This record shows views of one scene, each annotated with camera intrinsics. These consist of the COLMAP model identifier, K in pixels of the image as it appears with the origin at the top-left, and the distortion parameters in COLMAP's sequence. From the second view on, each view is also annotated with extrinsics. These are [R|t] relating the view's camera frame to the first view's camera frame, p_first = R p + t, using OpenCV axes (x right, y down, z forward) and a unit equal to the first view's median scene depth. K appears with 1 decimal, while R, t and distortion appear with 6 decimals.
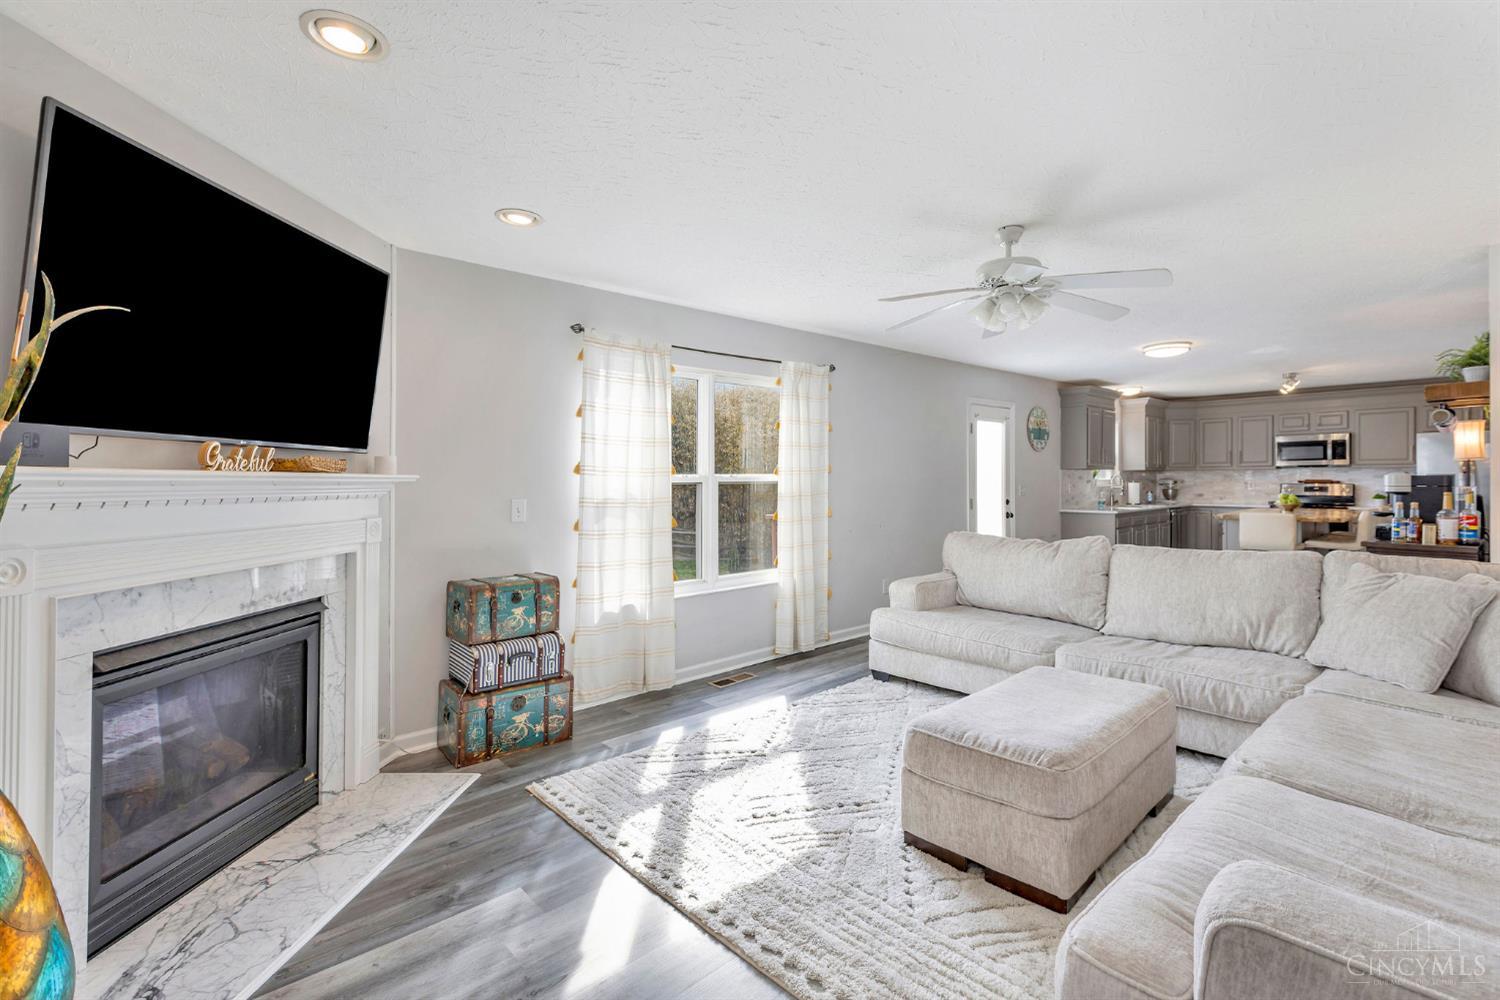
lens RADIAL K [[686.7, 0, 754.2], [0, 686.7, 487.7], [0, 0, 1]] dist [0.012343, 0.000092]
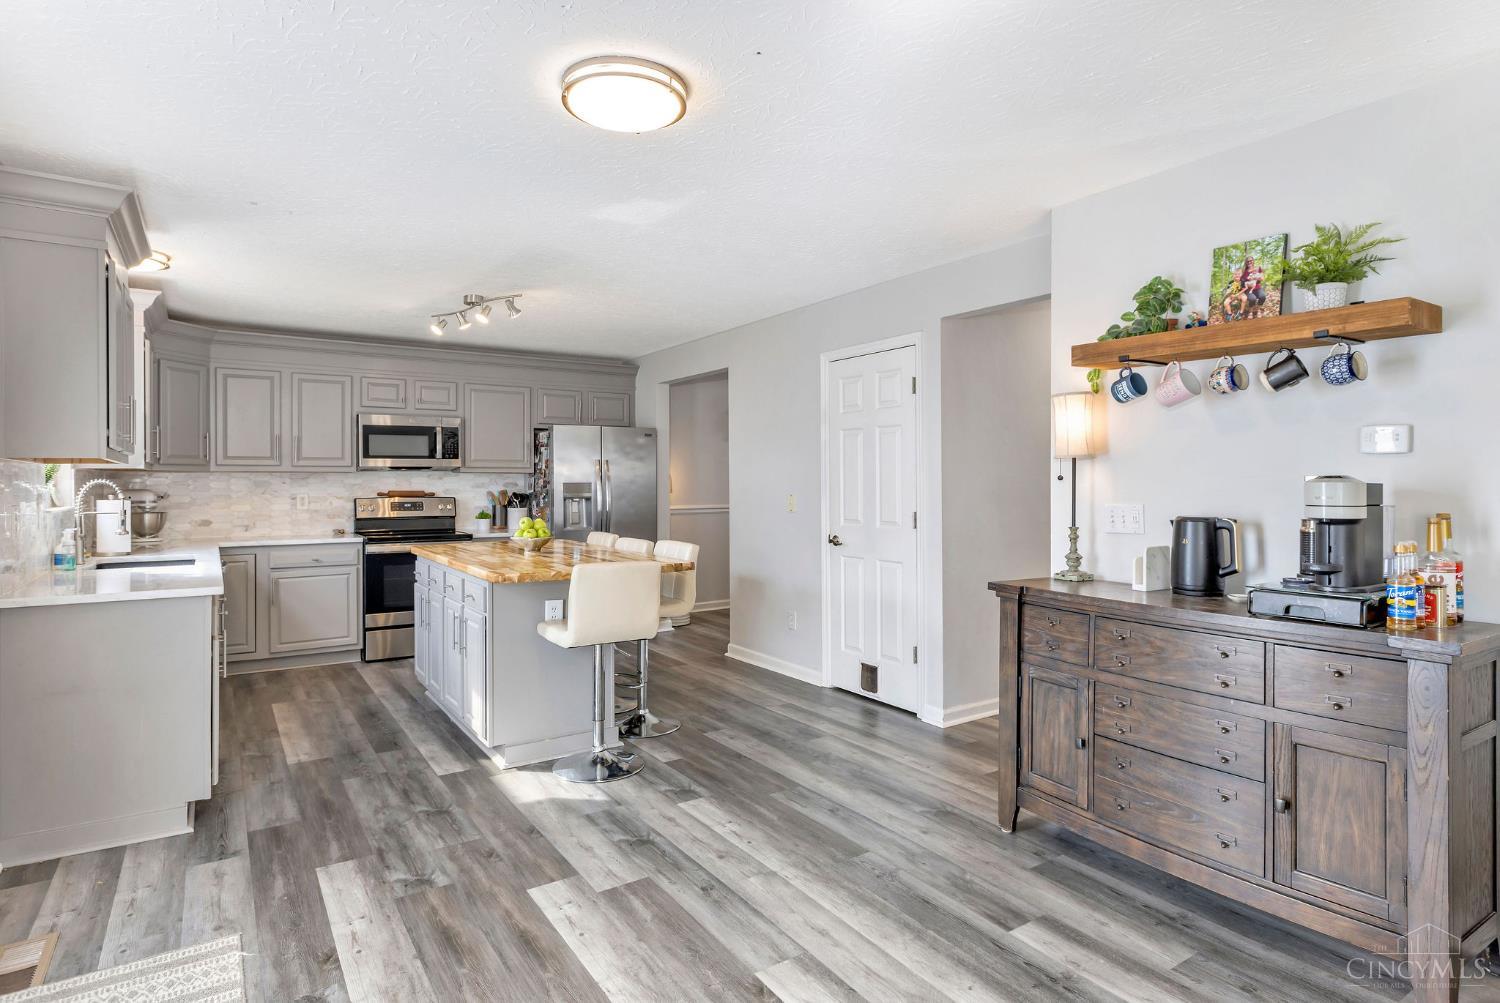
lens RADIAL K [[815.6, 0, 751.4], [0, 815.6, 483.5], [0, 0, 1]] dist [0.004901, 0.001428]
pose [[0.155614, 0.005895, 0.987800, 0.265654], [0.013608, 0.999875, -0.008111, -0.014230], [-0.987724, 0.014704, 0.155514, 1.057831]]
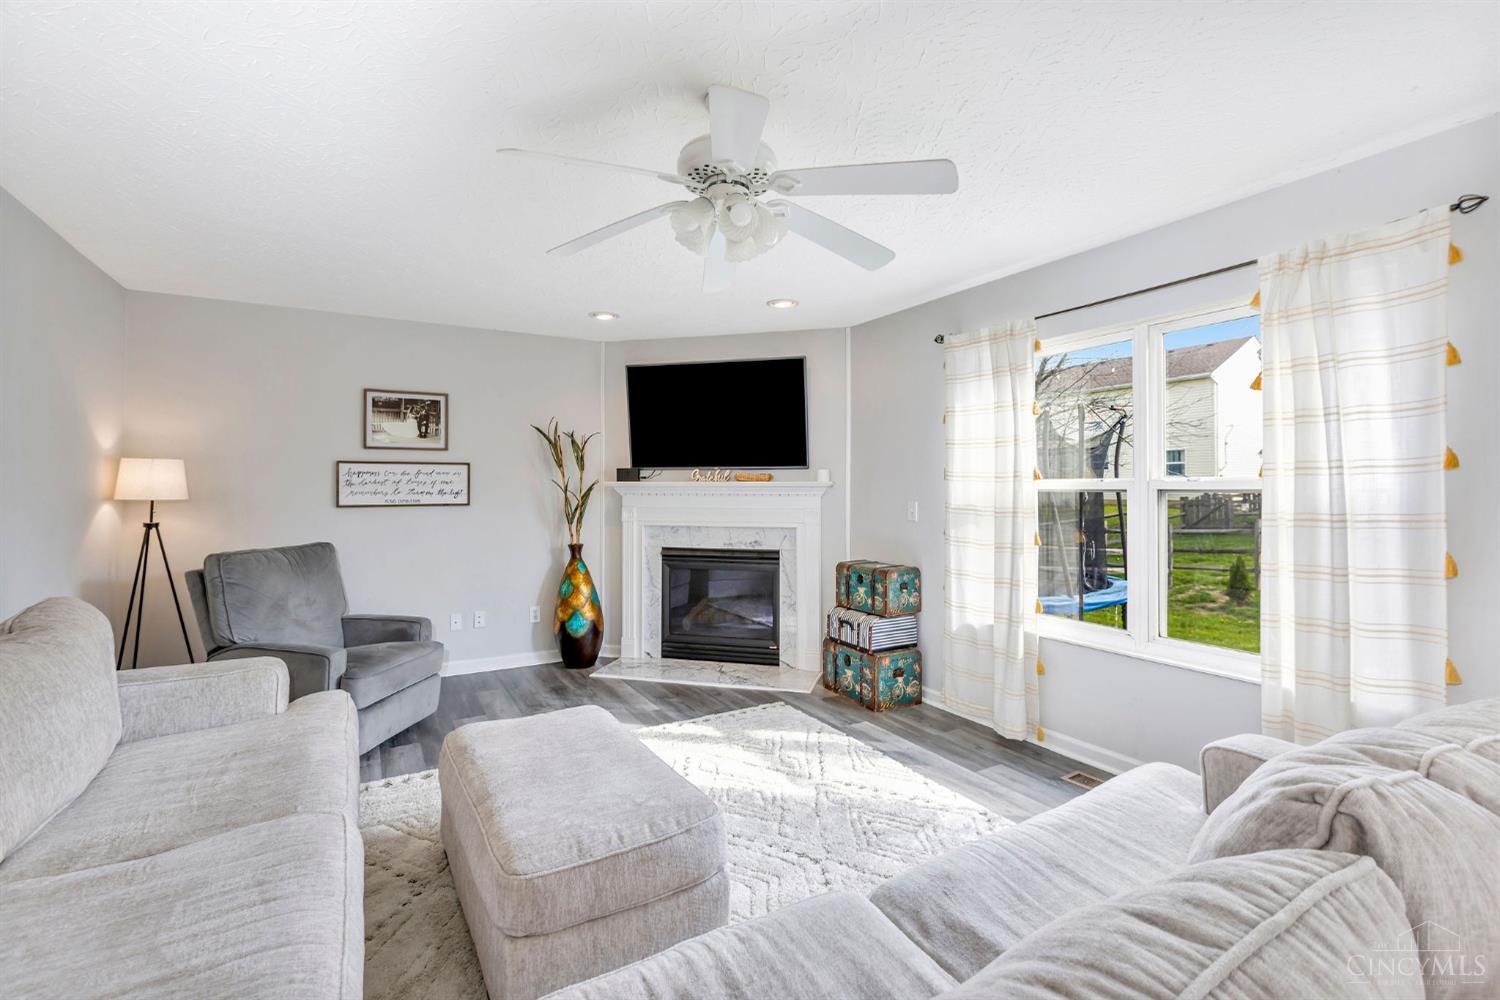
lens RADIAL K [[670.9, 0, 752.0], [0, 670.9, 478.6], [0, 0, 1]] dist [0.001577, -0.000083]
pose [[-0.208461, -0.005284, -0.978016, 0.614560], [-0.007818, 0.999962, -0.003736, -0.012077], [0.977999, 0.006867, -0.208495, 0.728227]]
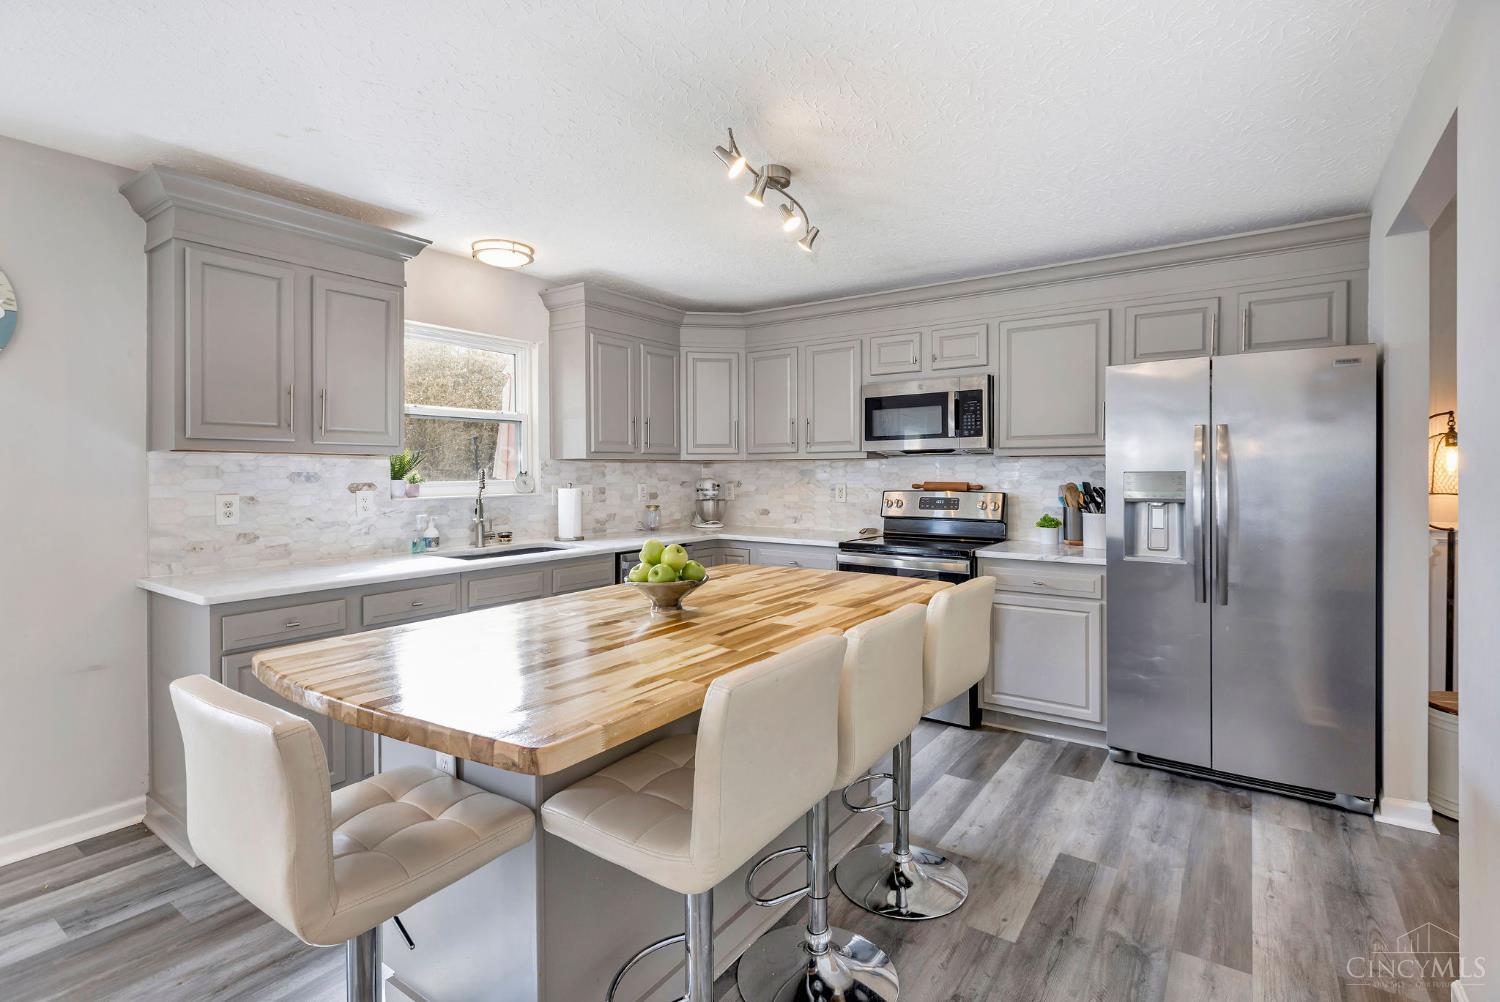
lens RADIAL K [[717.3, 0, 747.9], [0, 717.3, 475.4], [0, 0, 1]] dist [-0.000322, 0.000174]
pose [[0.976885, 0.004058, 0.213725, 1.060115], [-0.002212, 0.999958, -0.008876, -0.021021], [-0.213752, 0.008198, 0.976854, 1.024252]]
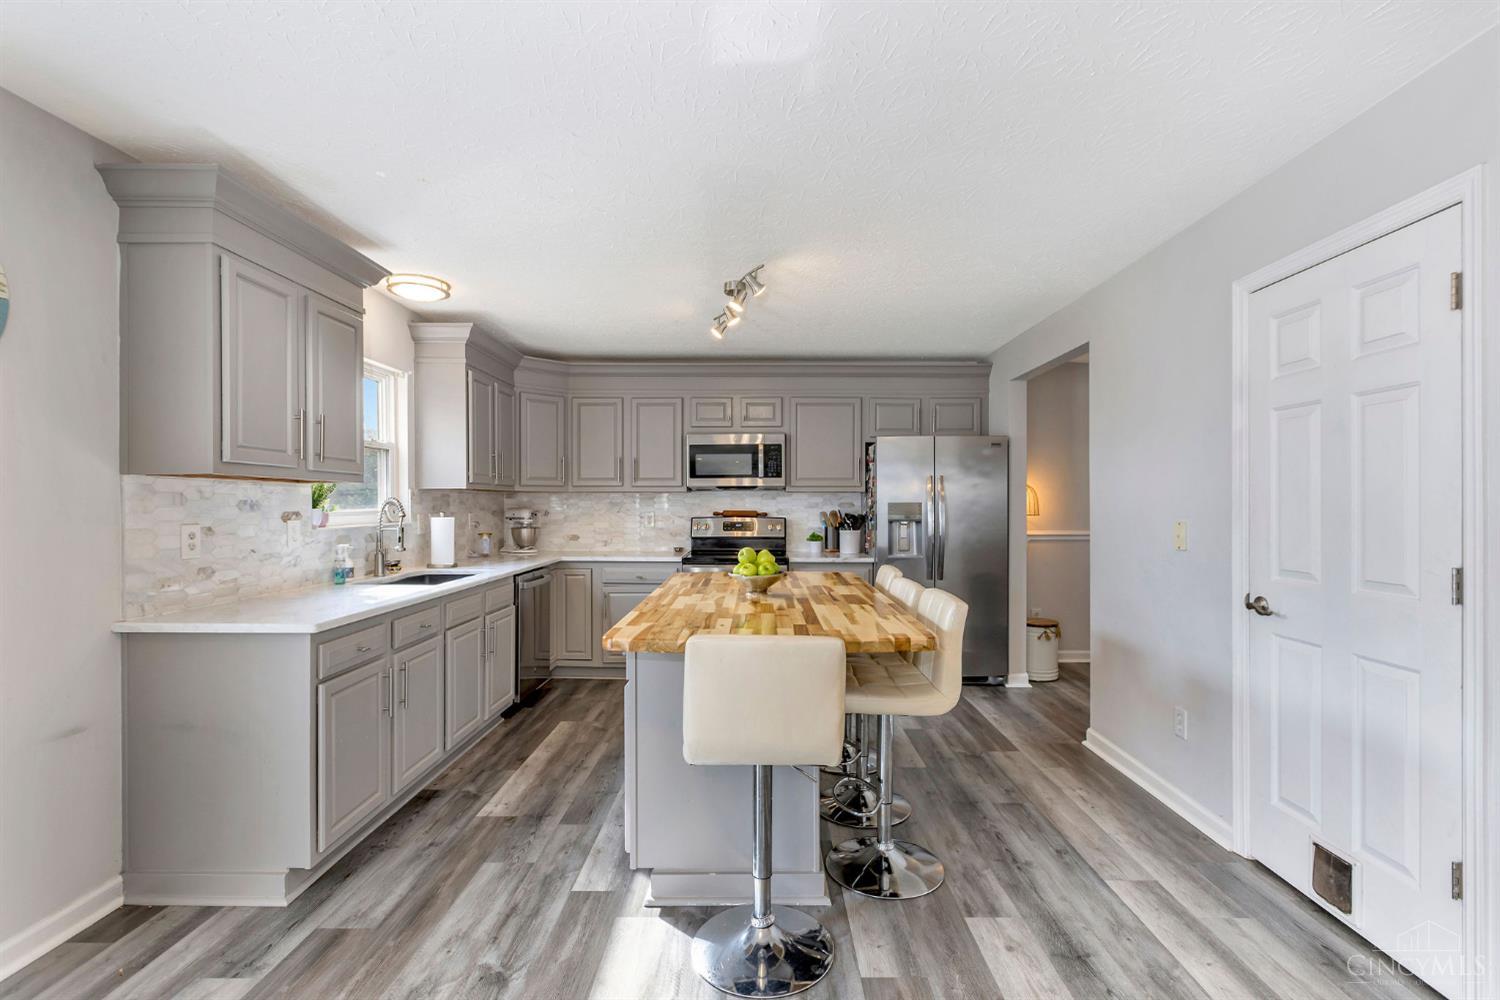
lens RADIAL K [[689.3, 0, 755.5], [0, 689.3, 506.2], [0, 0, 1]] dist [0.001493, -0.000220]
pose [[0.679097, 0.005222, 0.734030, 0.682944], [0.003301, 0.999943, -0.010168, -0.016566], [-0.734041, 0.009328, 0.679041, 1.043656]]
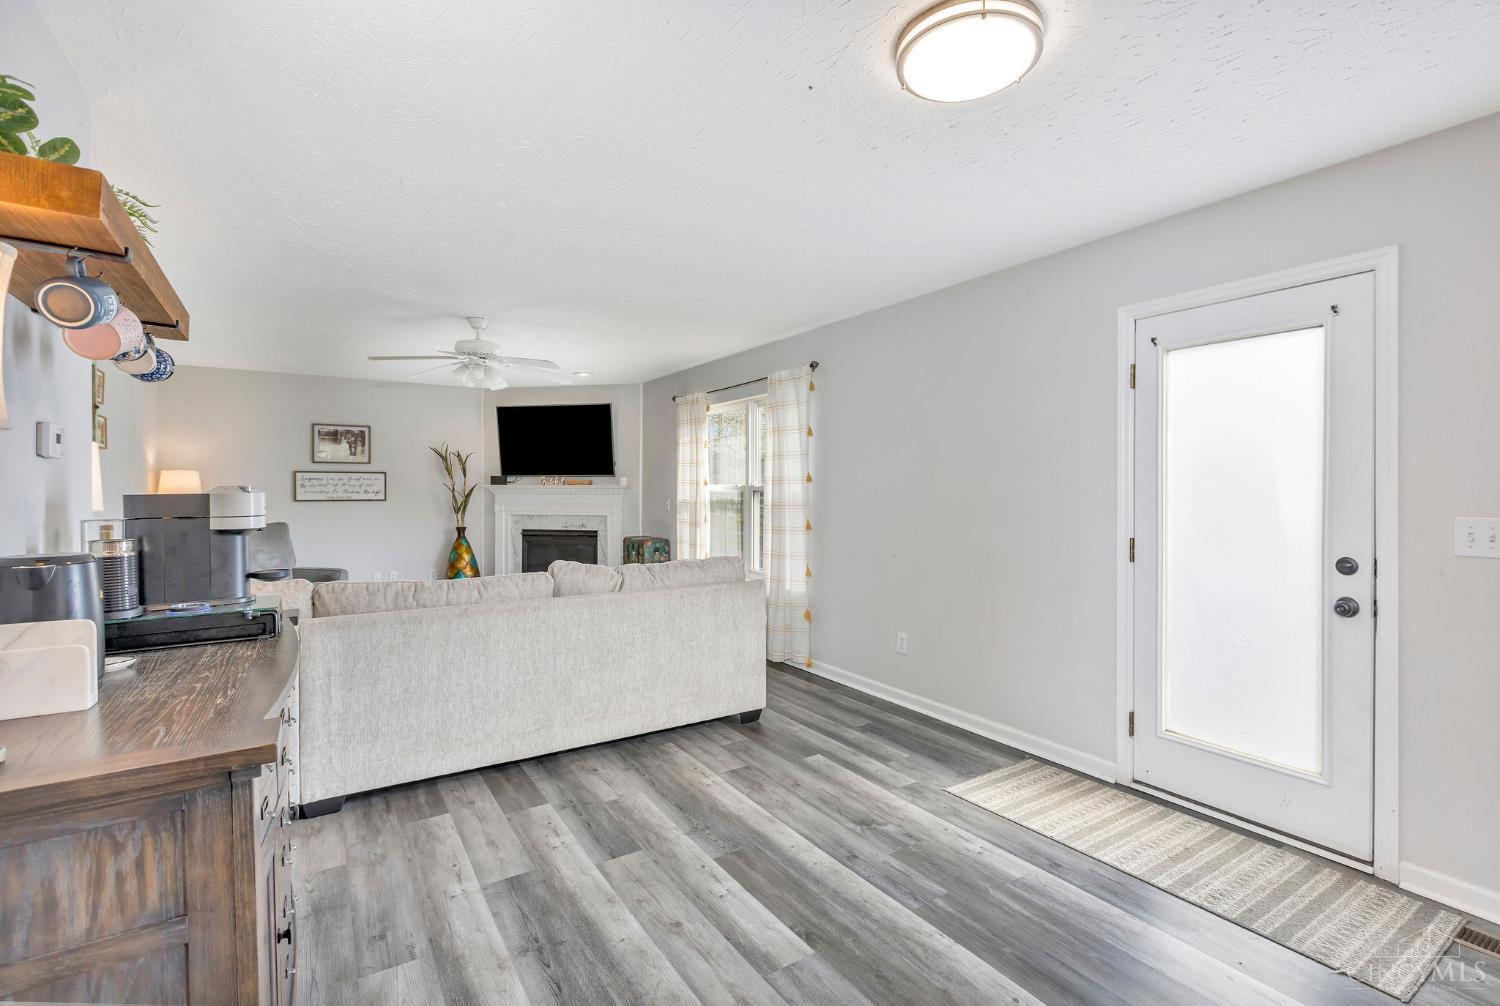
lens RADIAL K [[686.7, 0, 754.2], [0, 686.7, 490.7], [0, 0, 1]] dist [0.012343, 0.000092]
pose [[-0.167745, 0.011281, -0.985766, 1.079638], [-0.010569, 0.999856, 0.013240, -0.023106], [0.985774, 0.012640, -0.167602, 1.155066]]
